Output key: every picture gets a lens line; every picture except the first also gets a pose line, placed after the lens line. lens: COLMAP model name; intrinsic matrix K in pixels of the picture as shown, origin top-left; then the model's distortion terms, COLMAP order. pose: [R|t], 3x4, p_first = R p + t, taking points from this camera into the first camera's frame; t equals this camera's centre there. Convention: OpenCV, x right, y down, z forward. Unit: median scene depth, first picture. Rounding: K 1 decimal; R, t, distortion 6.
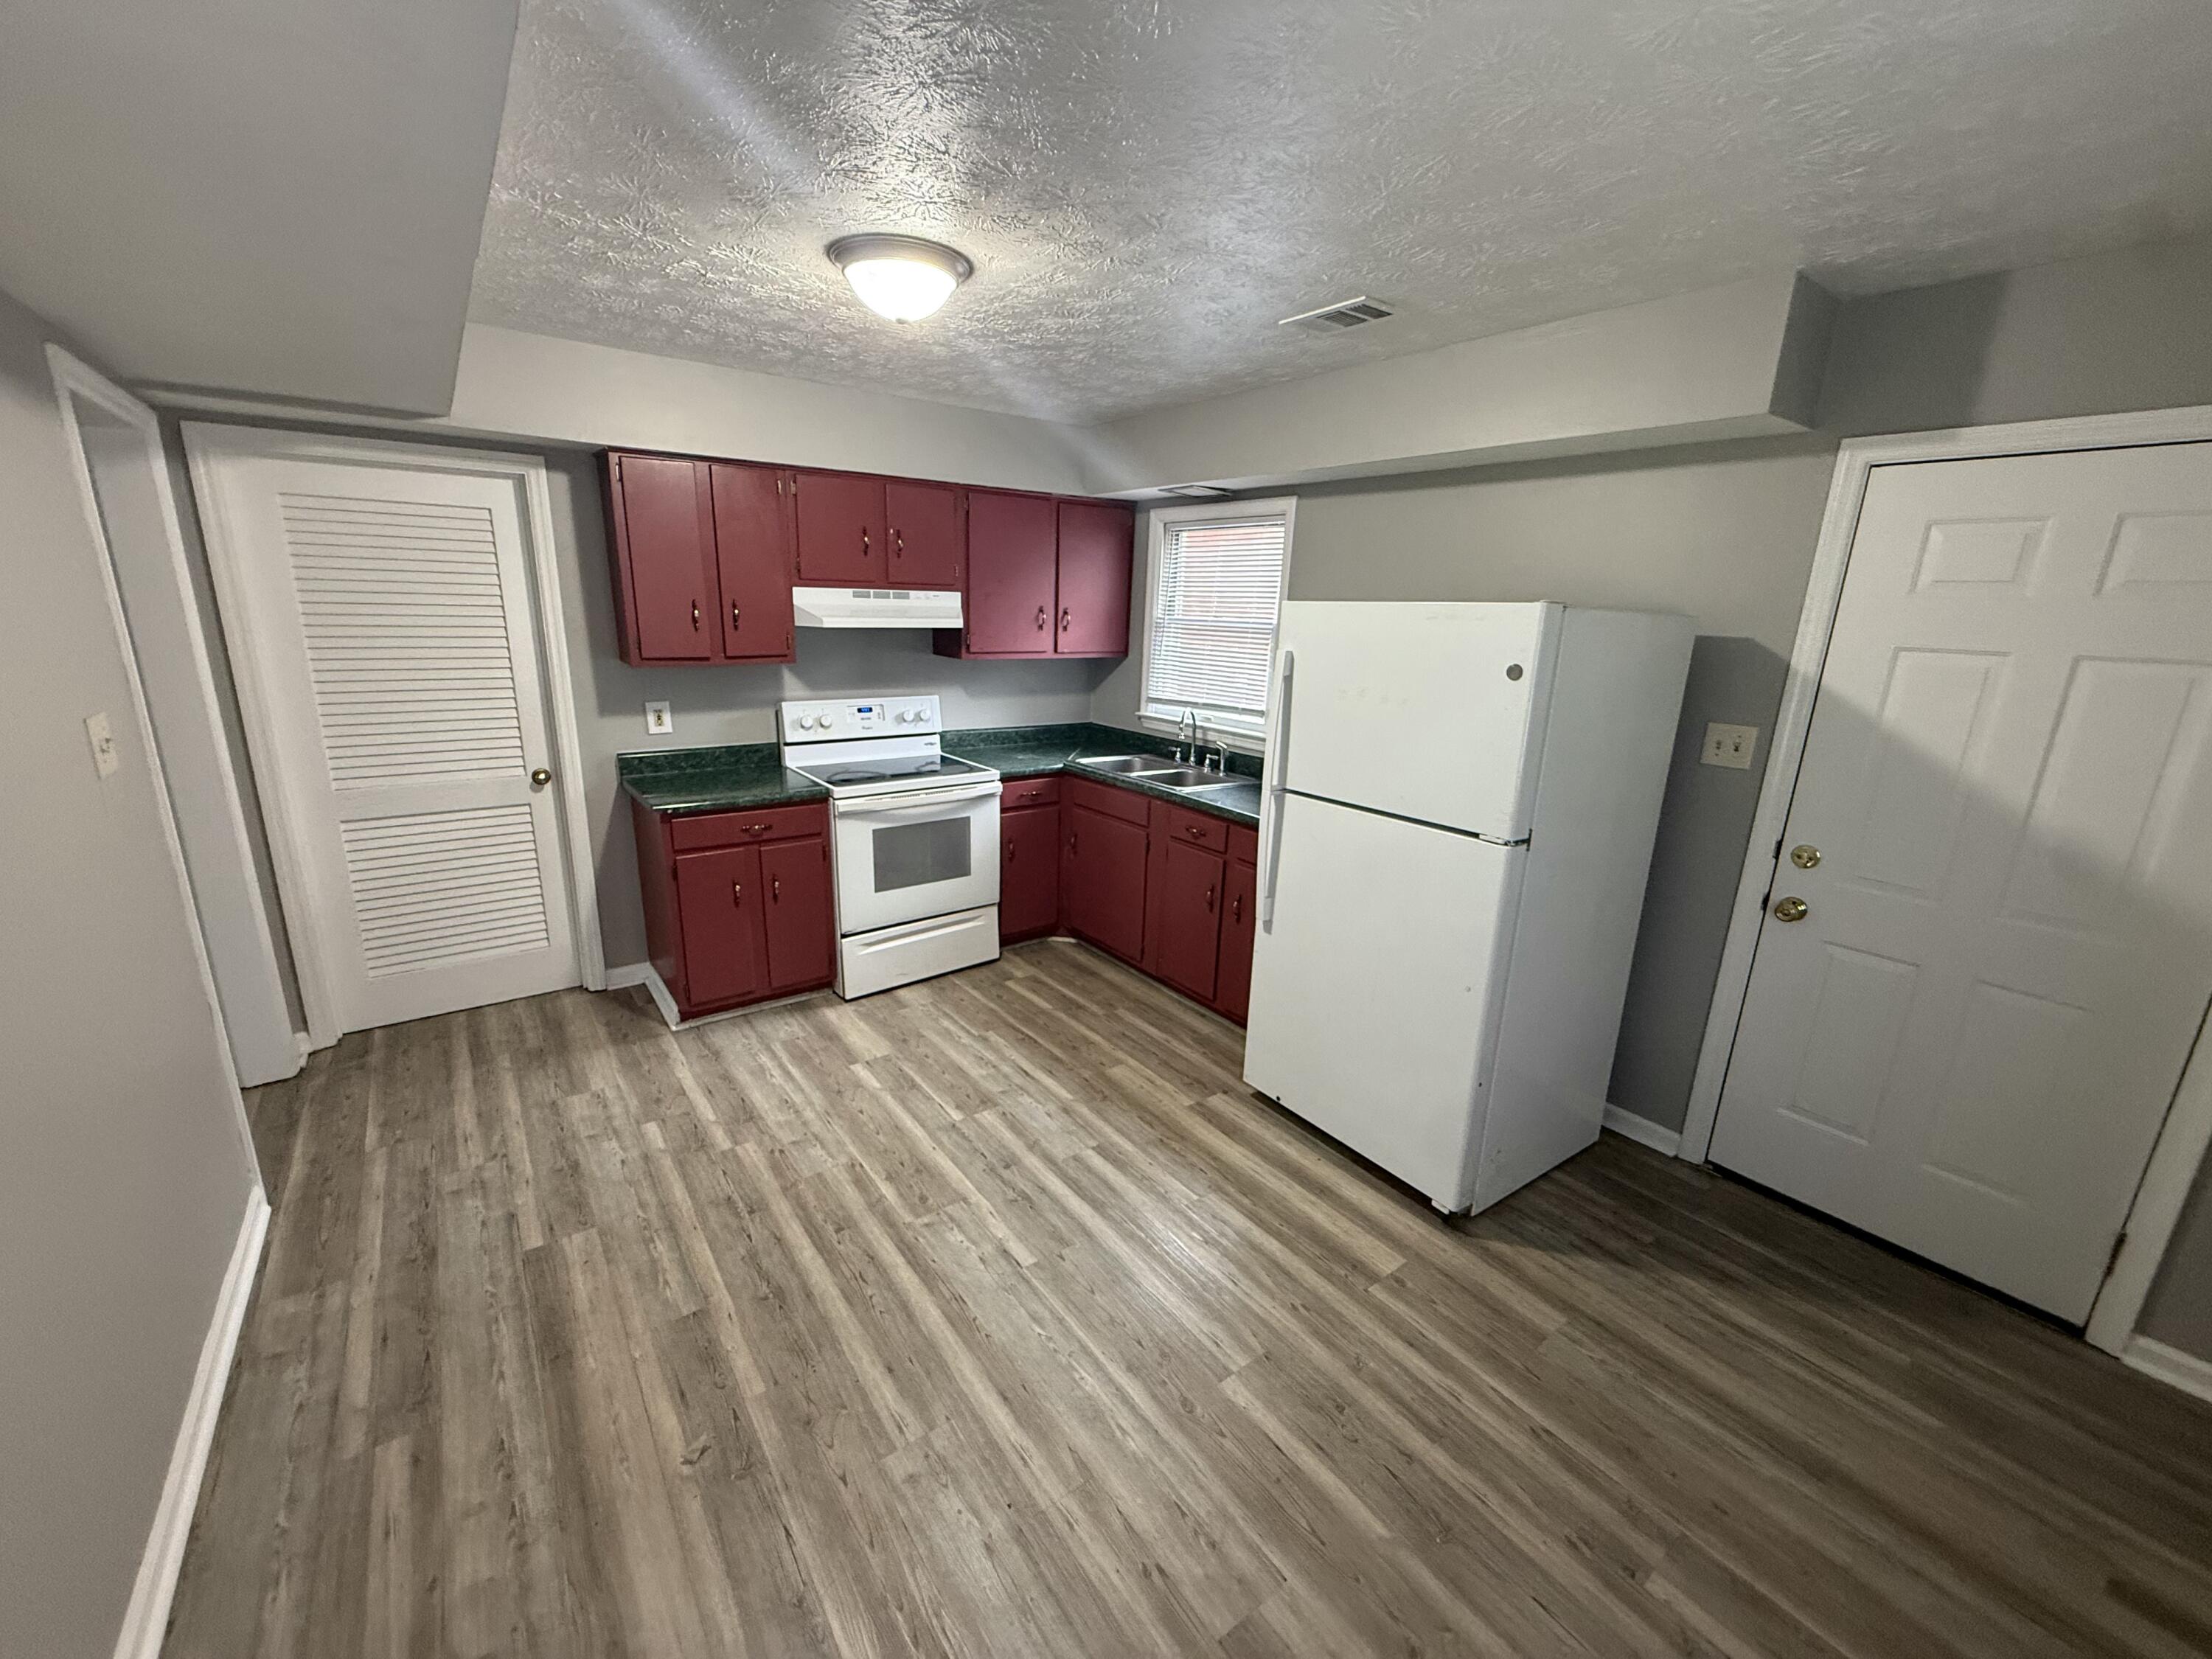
lens RADIAL K [[887.5, 0, 1100.9], [0, 887.5, 837.5], [0, 0, 1]] dist [-0.003229, -0.000184]
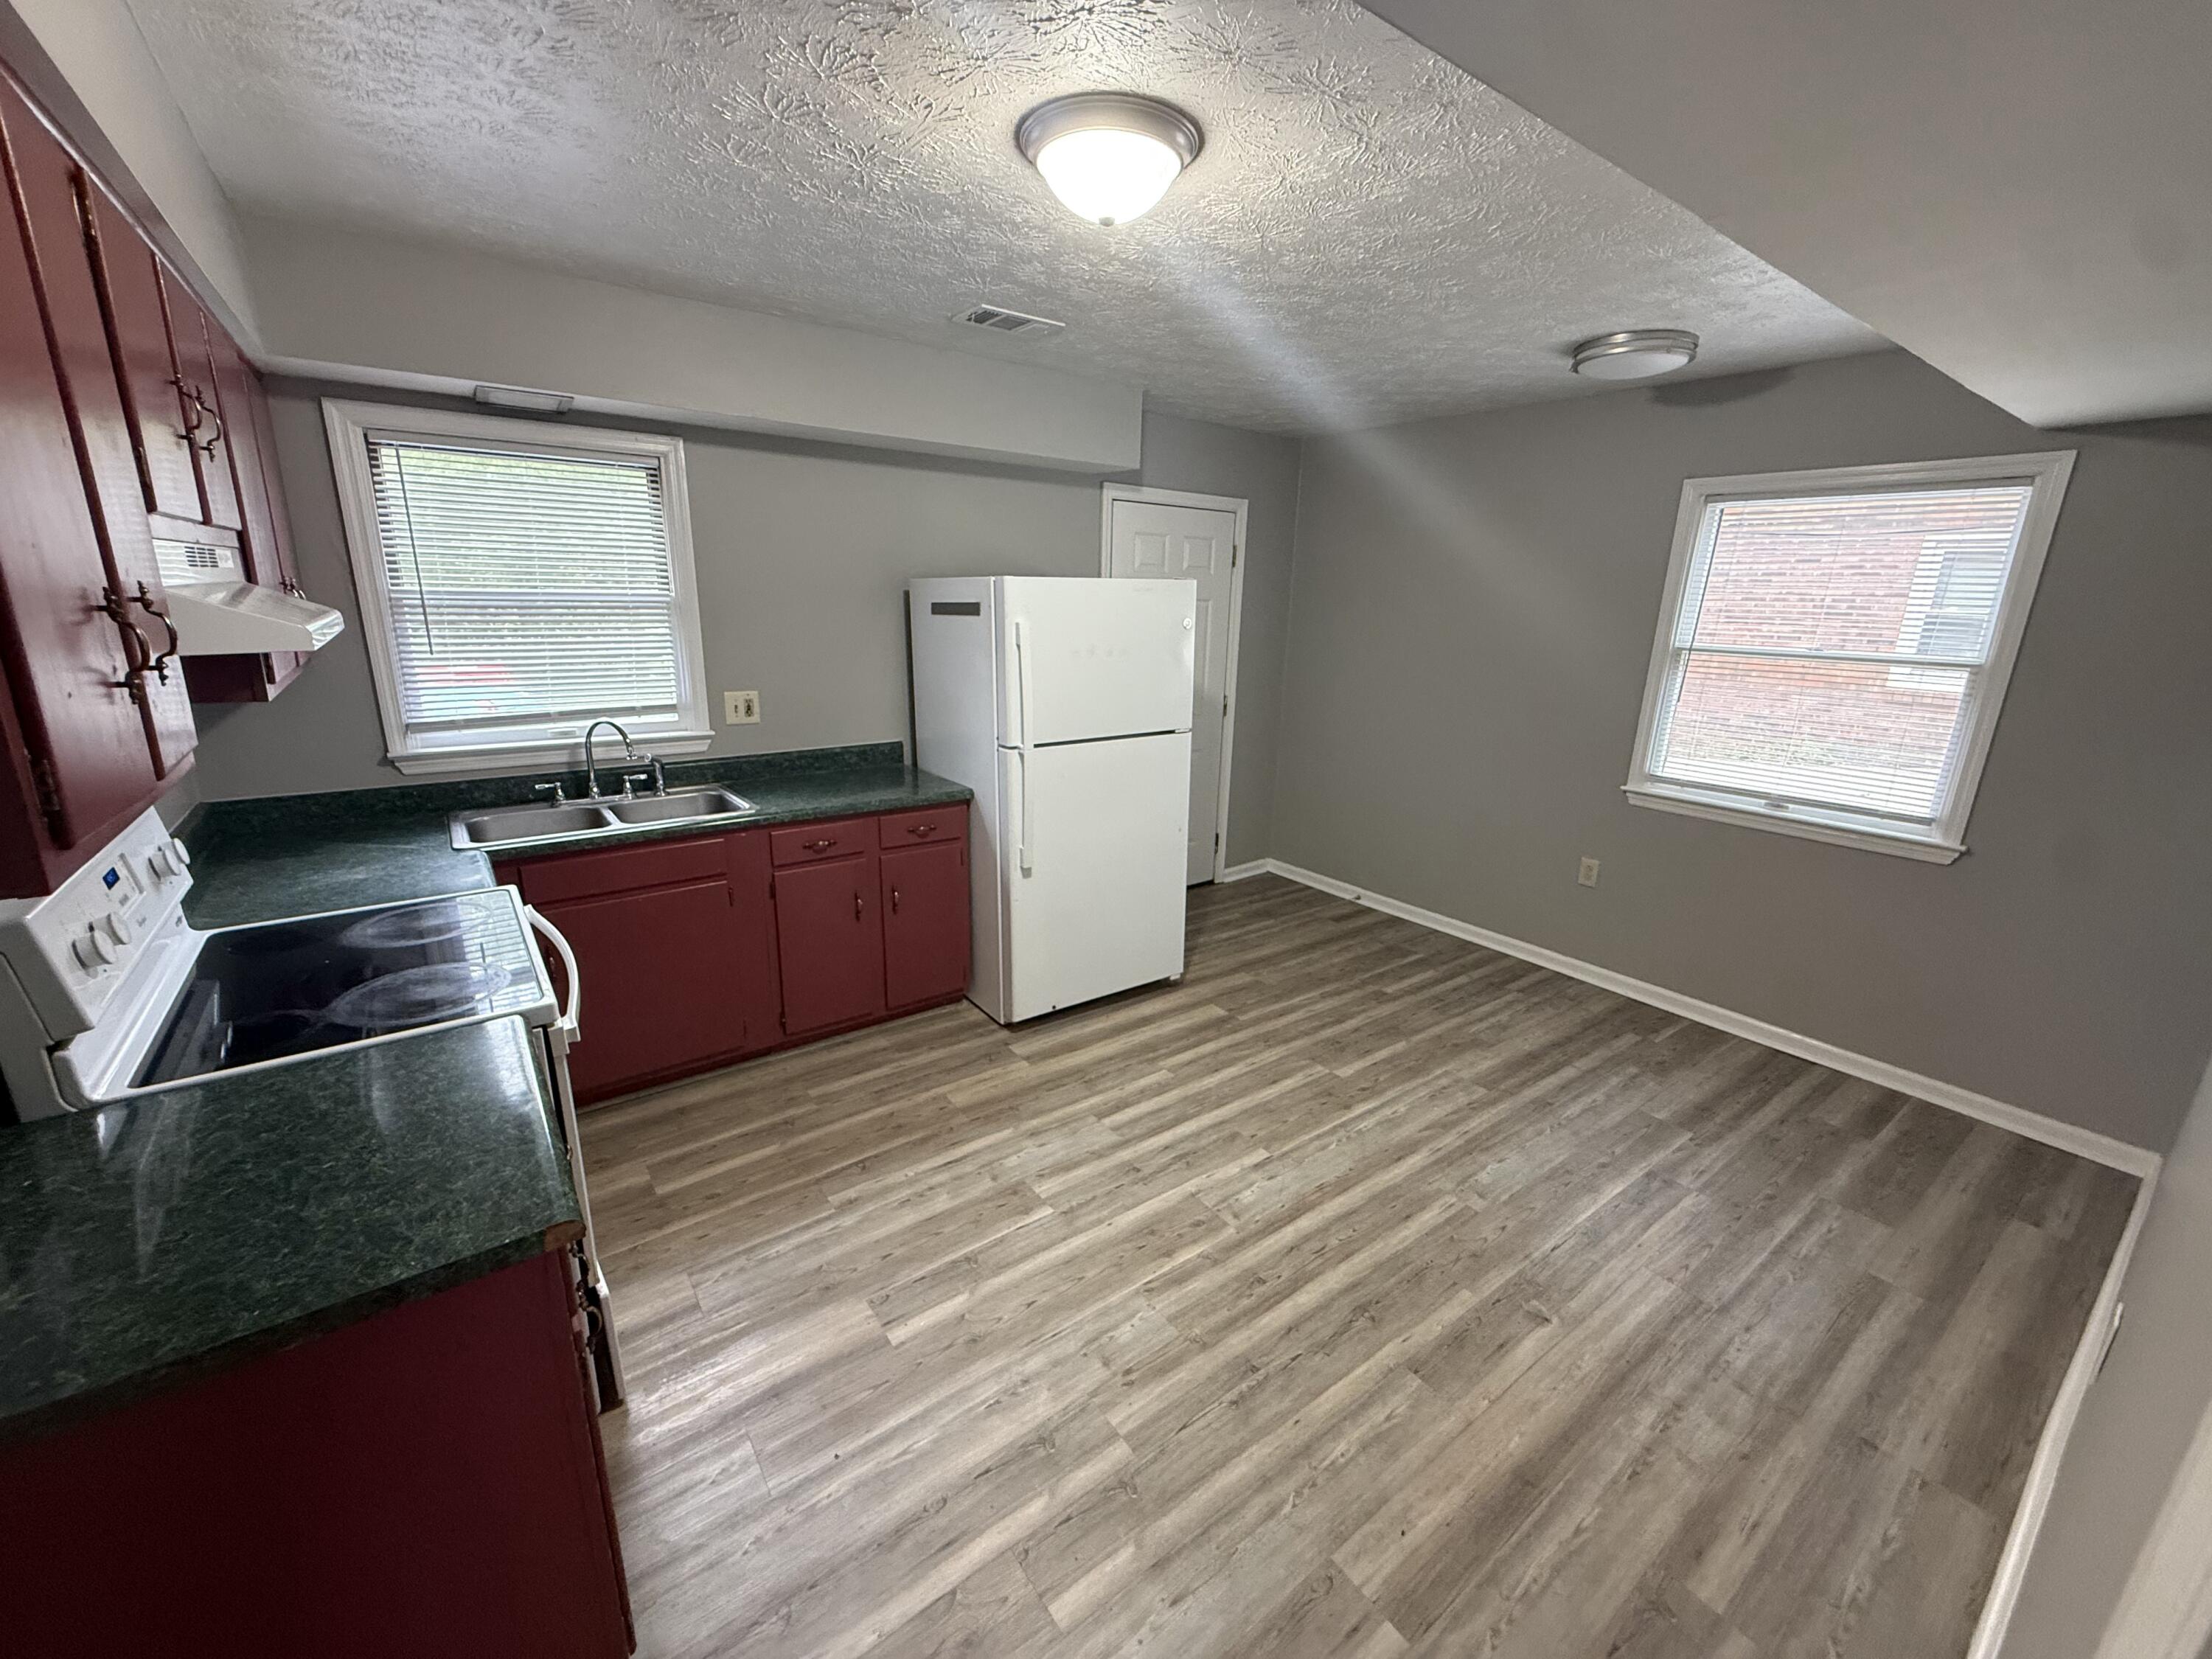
lens RADIAL K [[887.5, 0, 1101.3], [0, 887.5, 829.3], [0, 0, 1]] dist [-0.003229, -0.000184]
pose [[-0.005263, -0.290707, 0.956798, -1.036033], [0.232842, 0.930156, 0.283893, -0.292593], [-0.972500, 0.224277, 0.062794, 0.995875]]
